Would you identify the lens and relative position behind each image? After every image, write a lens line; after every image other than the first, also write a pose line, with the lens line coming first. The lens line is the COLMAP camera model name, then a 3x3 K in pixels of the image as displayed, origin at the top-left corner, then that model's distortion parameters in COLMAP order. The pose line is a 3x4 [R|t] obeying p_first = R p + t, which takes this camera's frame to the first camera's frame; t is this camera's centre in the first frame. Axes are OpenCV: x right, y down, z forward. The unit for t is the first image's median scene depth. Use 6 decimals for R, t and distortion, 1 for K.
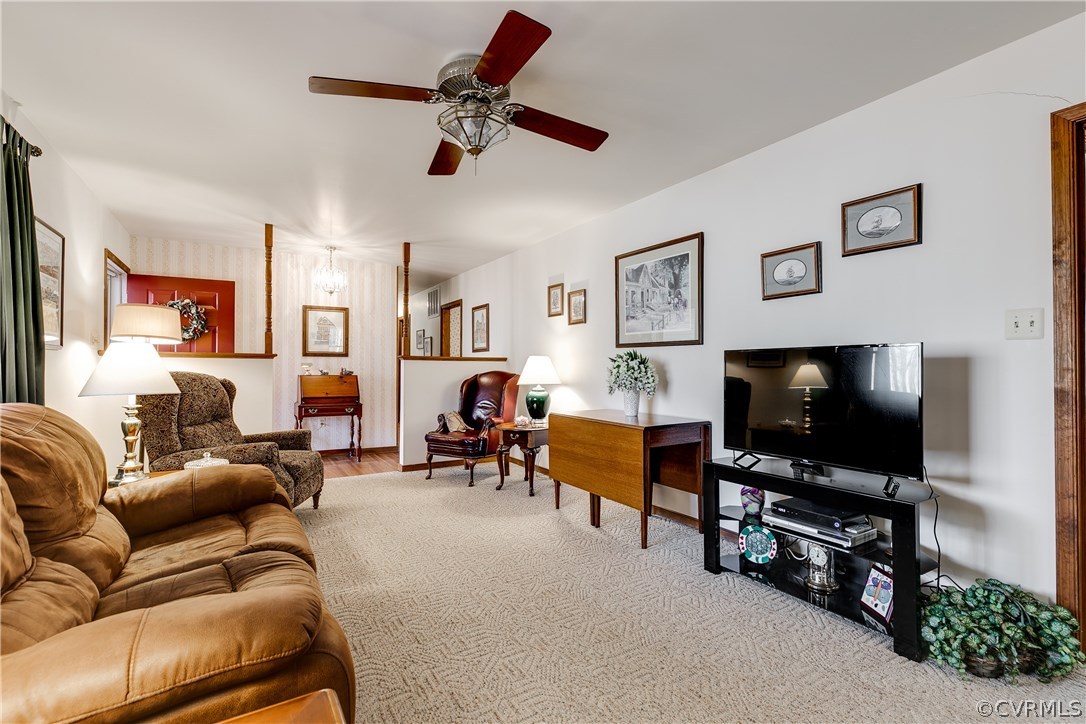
lens RADIAL K [[502.8, 0, 543.8], [0, 502.8, 364.3], [0, 0, 1]] dist [-0.000134, -0.000033]
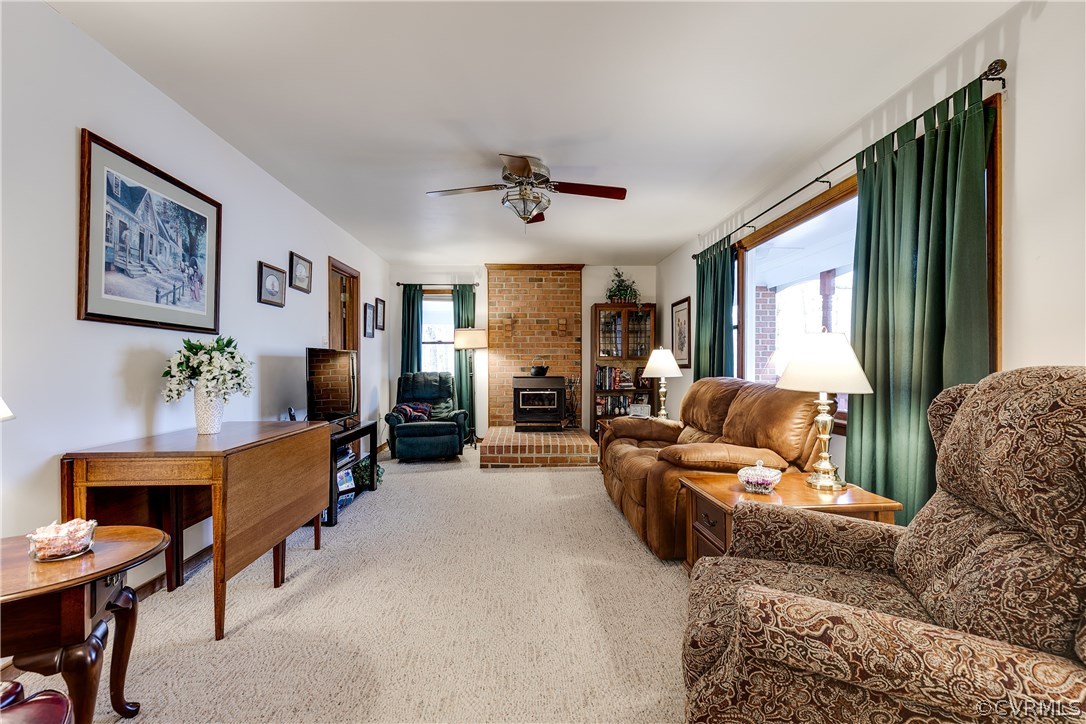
lens RADIAL K [[502.8, 0, 544.7], [0, 502.8, 365.2], [0, 0, 1]] dist [-0.000134, -0.000033]
pose [[-0.881428, -0.006482, 0.472274, -0.533224], [-0.009944, 0.999939, -0.004834, 0.009775], [-0.472214, -0.008957, -0.881438, 1.371684]]
